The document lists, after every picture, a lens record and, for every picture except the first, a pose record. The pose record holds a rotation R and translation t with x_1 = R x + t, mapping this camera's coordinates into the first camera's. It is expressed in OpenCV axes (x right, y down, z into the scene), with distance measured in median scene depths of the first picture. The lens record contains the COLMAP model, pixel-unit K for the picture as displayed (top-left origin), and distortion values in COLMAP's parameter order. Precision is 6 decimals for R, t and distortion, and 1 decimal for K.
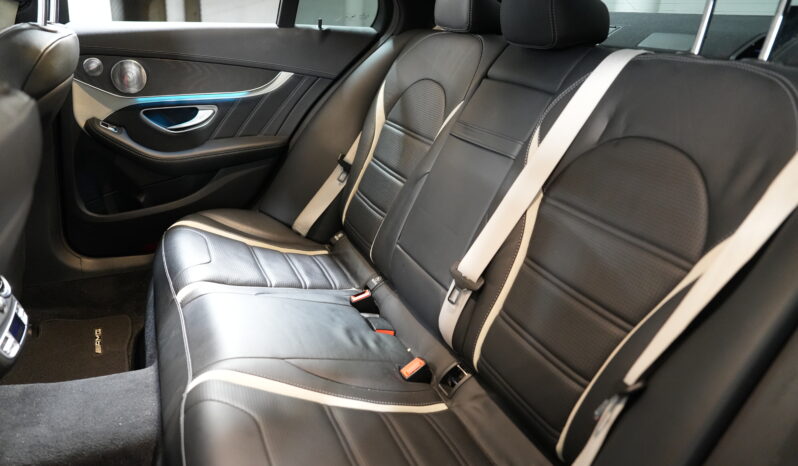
lens RADIAL K [[549.2, 0, 392.5], [0, 549.2, 243.6], [0, 0, 1]] dist [-0.105336, 0.077670]
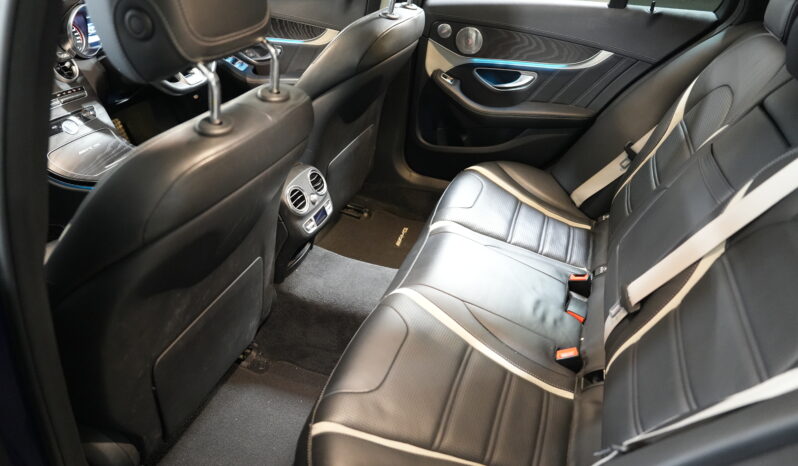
lens RADIAL K [[549.2, 0, 392.5], [0, 549.2, 243.6], [0, 0, 1]] dist [-0.105336, 0.077670]
pose [[0.721732, 0.334723, -0.605857, 0.264978], [-0.243972, 0.942143, 0.229881, -0.109453], [0.647750, -0.018100, 0.761638, -0.058722]]
